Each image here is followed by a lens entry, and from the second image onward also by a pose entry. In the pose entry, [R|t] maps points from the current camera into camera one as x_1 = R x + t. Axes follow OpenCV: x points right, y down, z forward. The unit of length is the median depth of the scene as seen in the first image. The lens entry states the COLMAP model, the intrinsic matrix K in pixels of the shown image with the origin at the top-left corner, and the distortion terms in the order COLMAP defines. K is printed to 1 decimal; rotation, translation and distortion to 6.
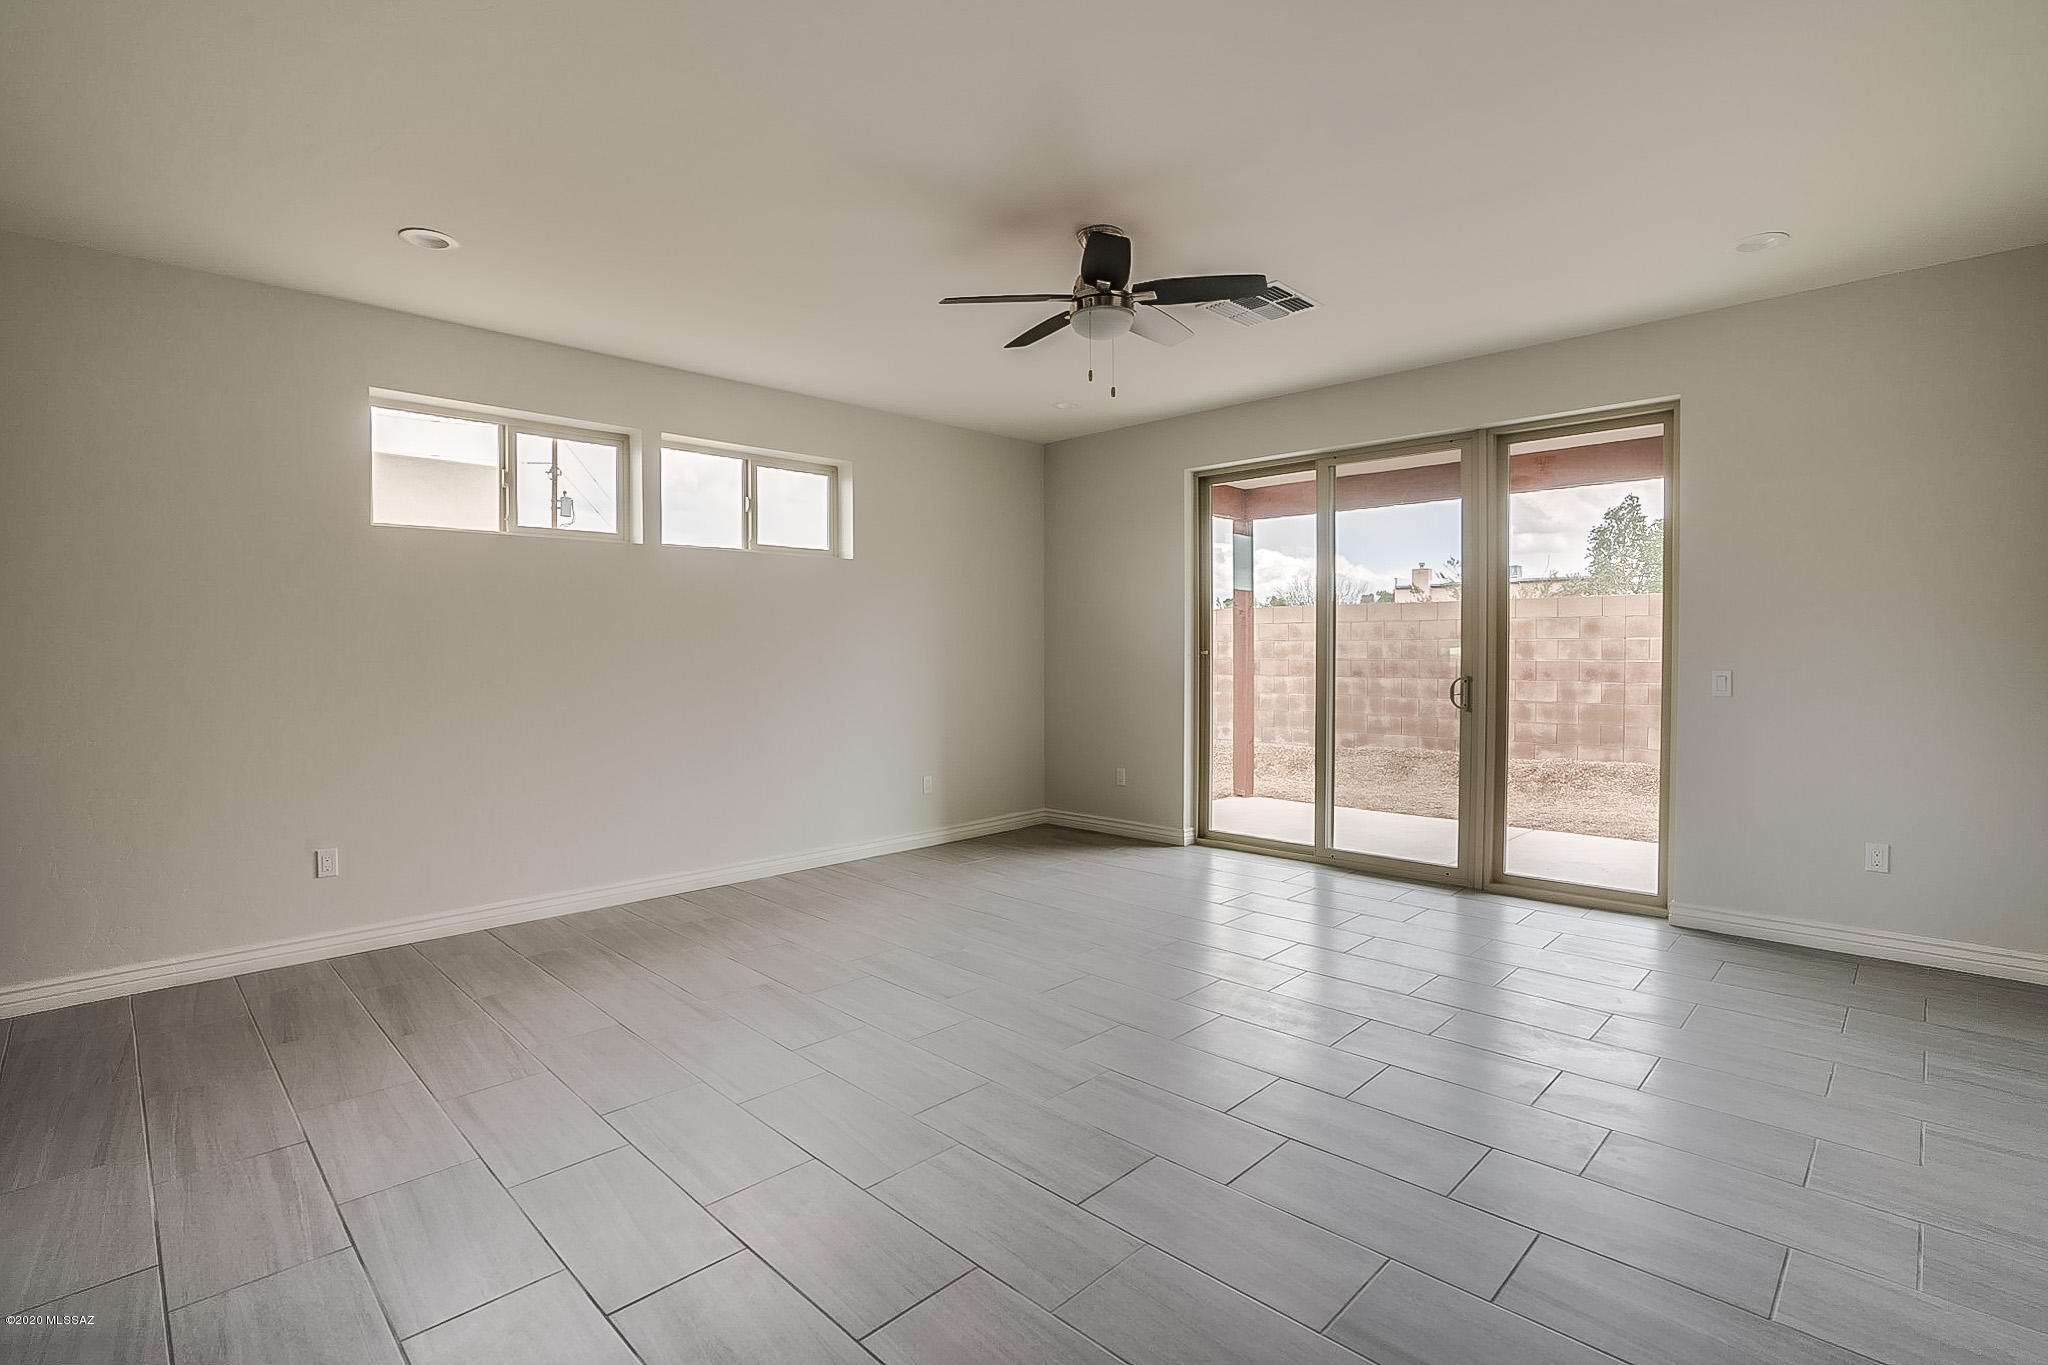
lens RADIAL K [[959.1, 0, 1034.8], [0, 959.1, 652.2], [0, 0, 1]] dist [-0.050057, 0.012759]
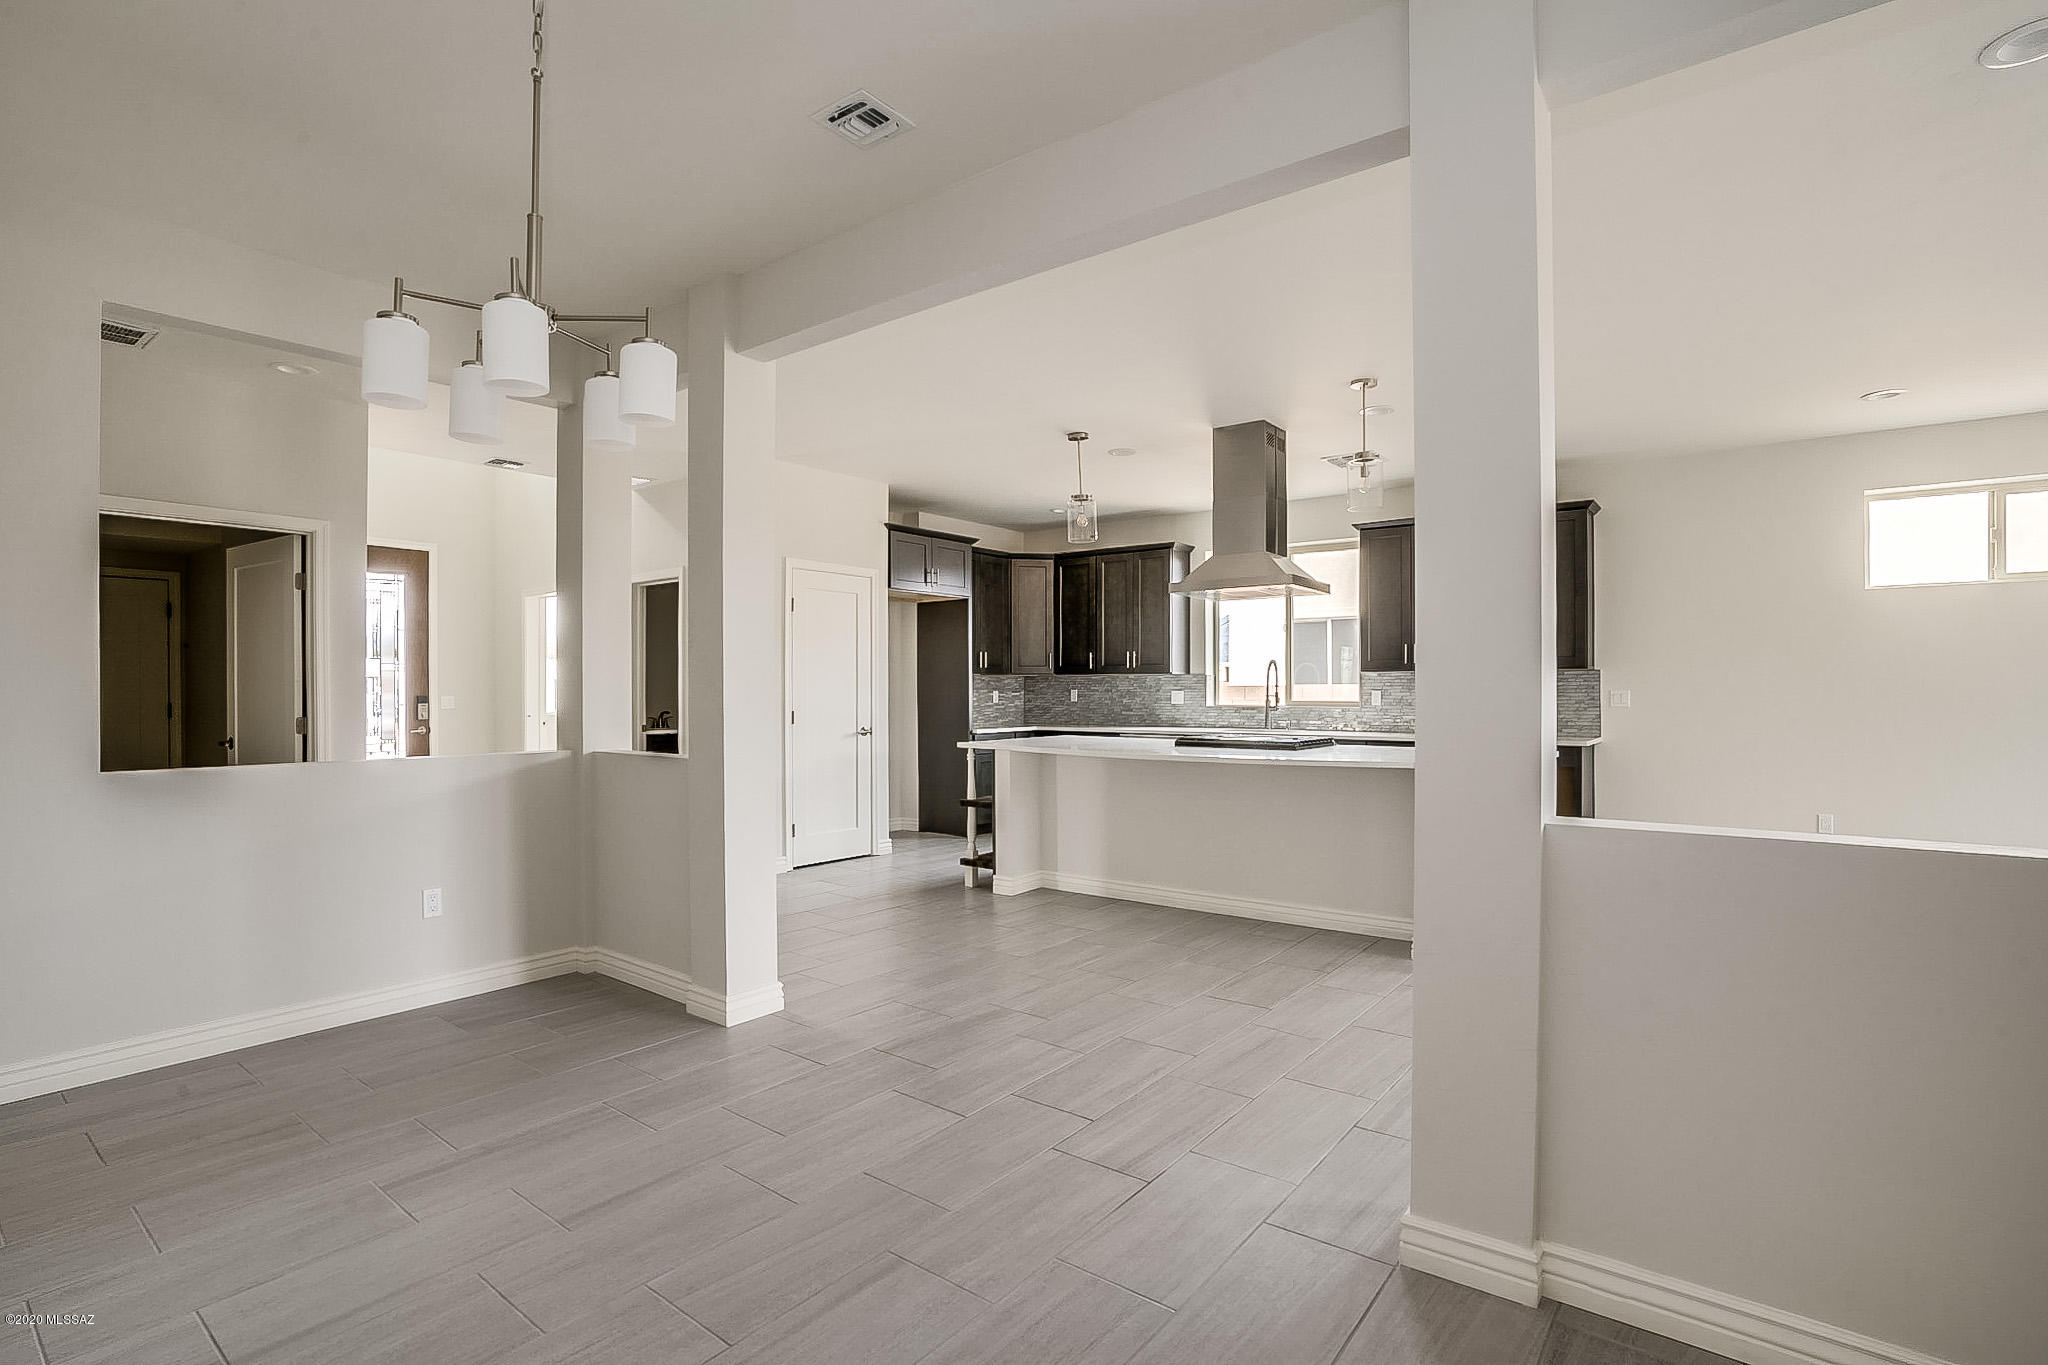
lens RADIAL K [[985.2, 0, 1036.7], [0, 985.2, 705.0], [0, 0, 1]] dist [-0.048459, 0.016971]
pose [[0.123670, 0.018803, -0.992145, 0.405151], [-0.000039, 0.999821, 0.018944, 0.007610], [0.992323, -0.002304, 0.123649, -0.295289]]
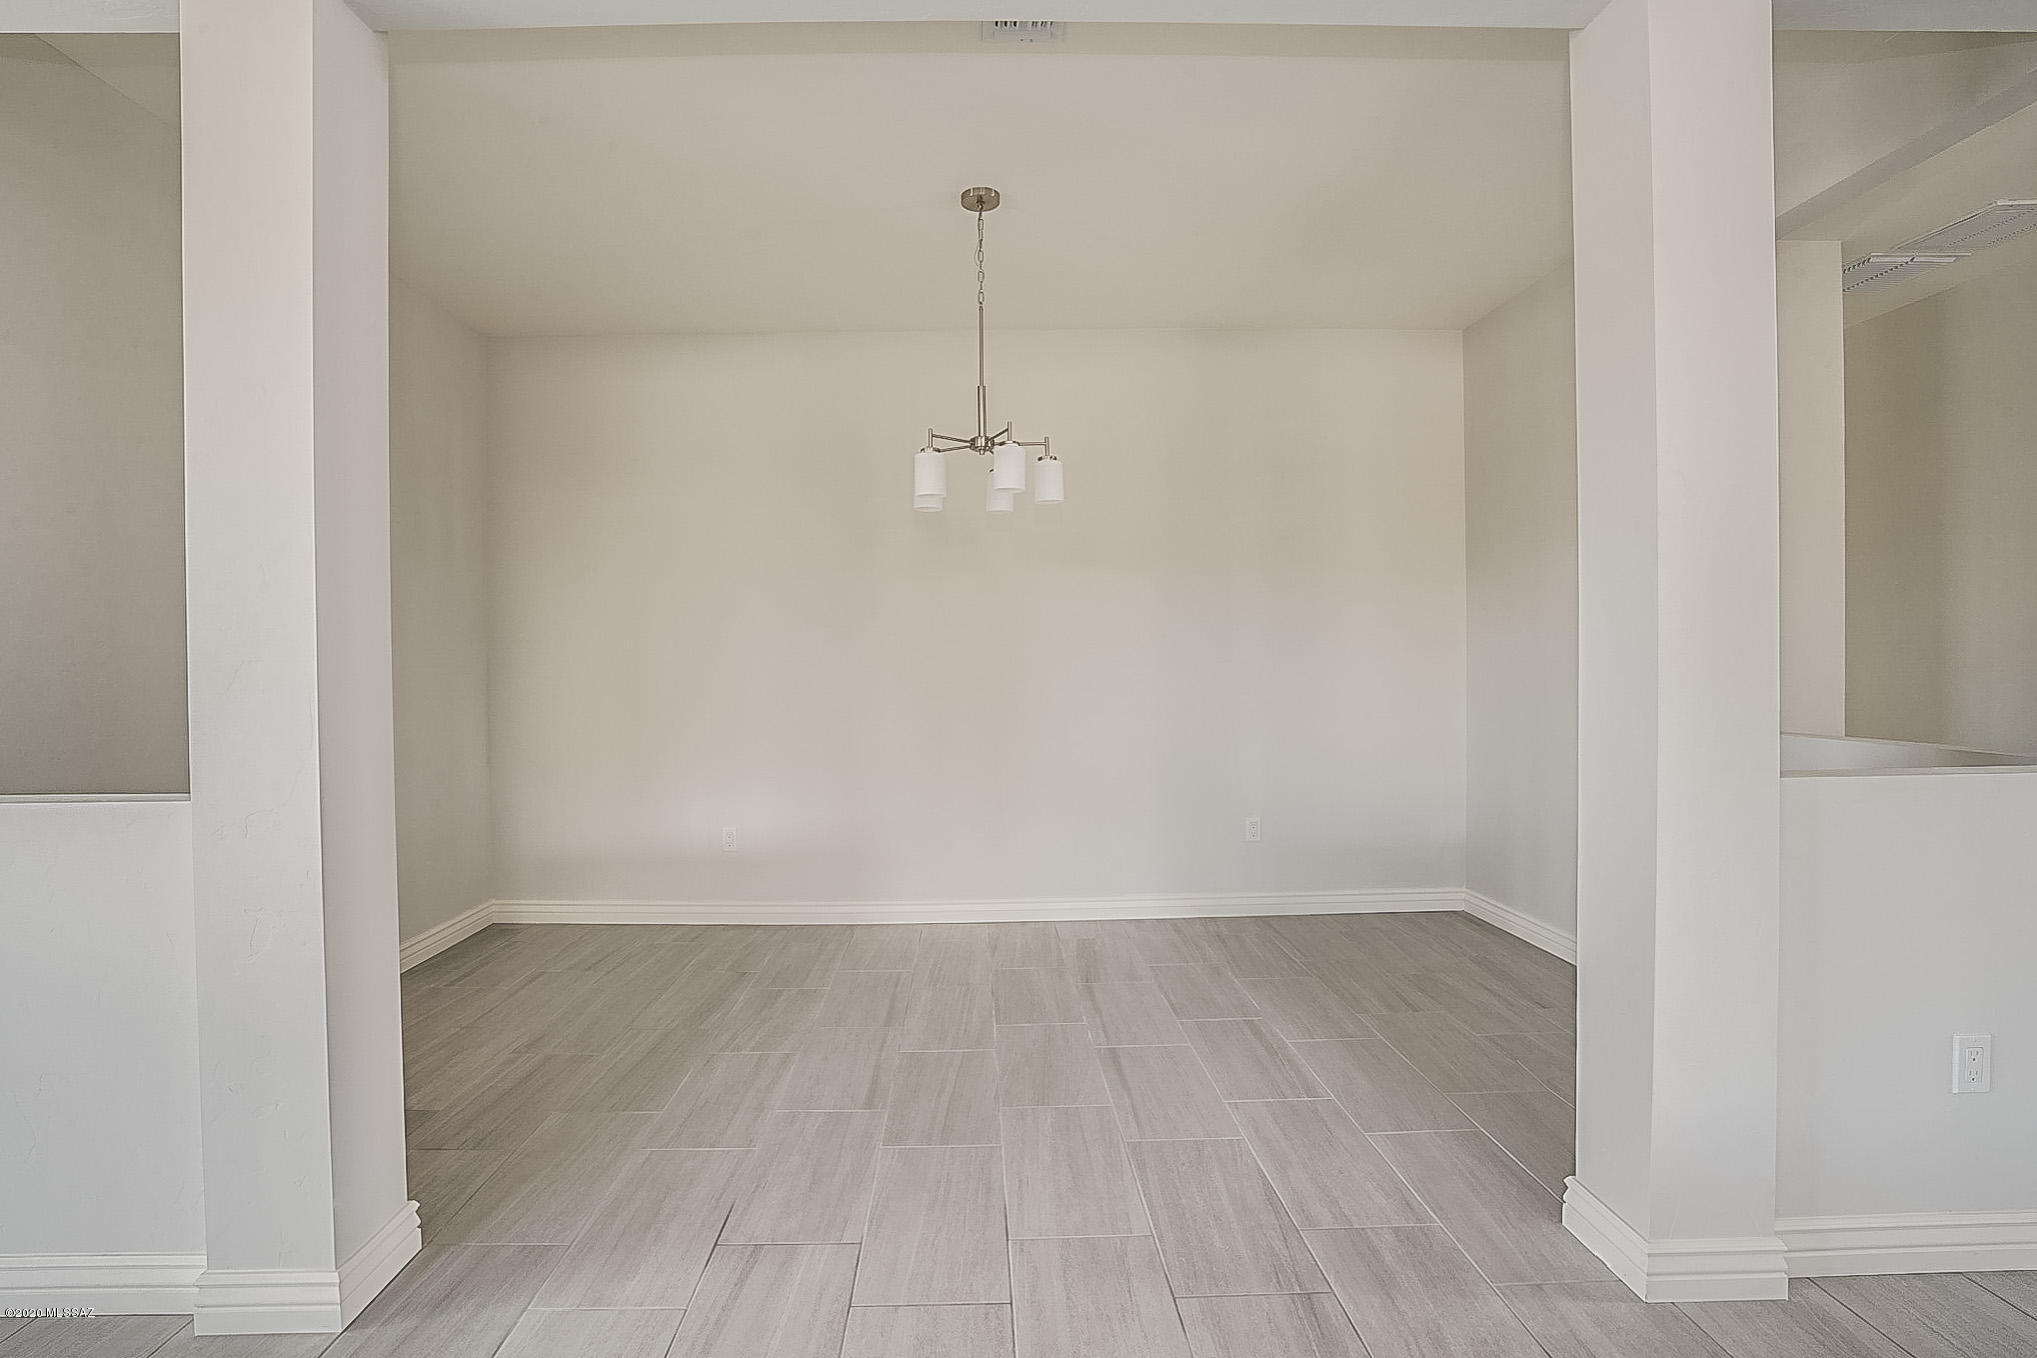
lens RADIAL K [[954.0, 0, 976.3], [0, 954.0, 679.9], [0, 0, 1]] dist [-0.050057, 0.012759]
pose [[-0.699229, 0.005472, 0.714877, -0.349024], [0.017469, 0.999803, 0.009433, 0.016992], [-0.714685, 0.019084, -0.699186, -0.016273]]
